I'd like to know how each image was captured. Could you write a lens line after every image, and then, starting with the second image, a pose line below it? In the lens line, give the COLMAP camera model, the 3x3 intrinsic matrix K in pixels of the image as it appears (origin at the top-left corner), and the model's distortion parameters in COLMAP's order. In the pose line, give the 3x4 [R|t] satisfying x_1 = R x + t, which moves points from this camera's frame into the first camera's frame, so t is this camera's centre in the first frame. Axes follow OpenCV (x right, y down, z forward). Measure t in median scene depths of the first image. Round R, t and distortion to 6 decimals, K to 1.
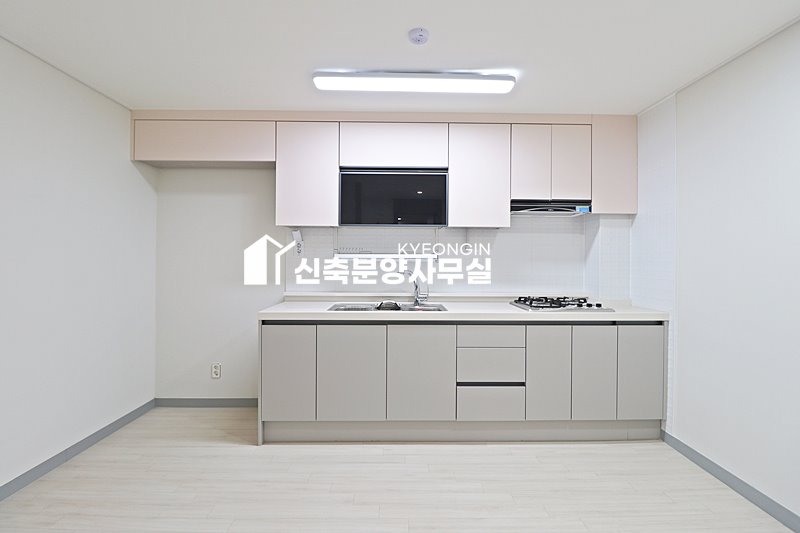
lens RADIAL K [[368.8, 0, 433.9], [0, 368.8, 258.2], [0, 0, 1]] dist [-0.016890, -0.000610]
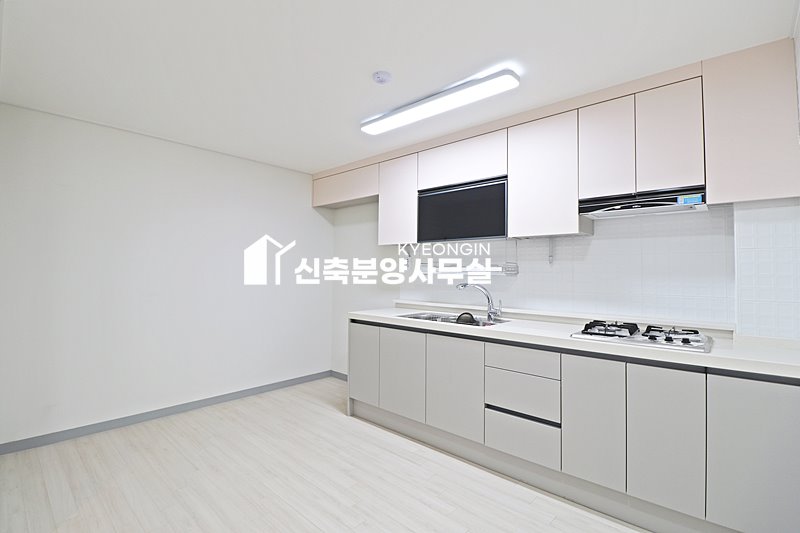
lens RADIAL K [[372.9, 0, 400.6], [0, 372.9, 256.9], [0, 0, 1]] dist [-0.016232, -0.000749]
pose [[0.728107, -0.027667, -0.684905, 0.490909], [-0.002397, 0.999076, -0.042907, 0.004478], [0.685459, 0.032883, 0.727368, 0.131546]]
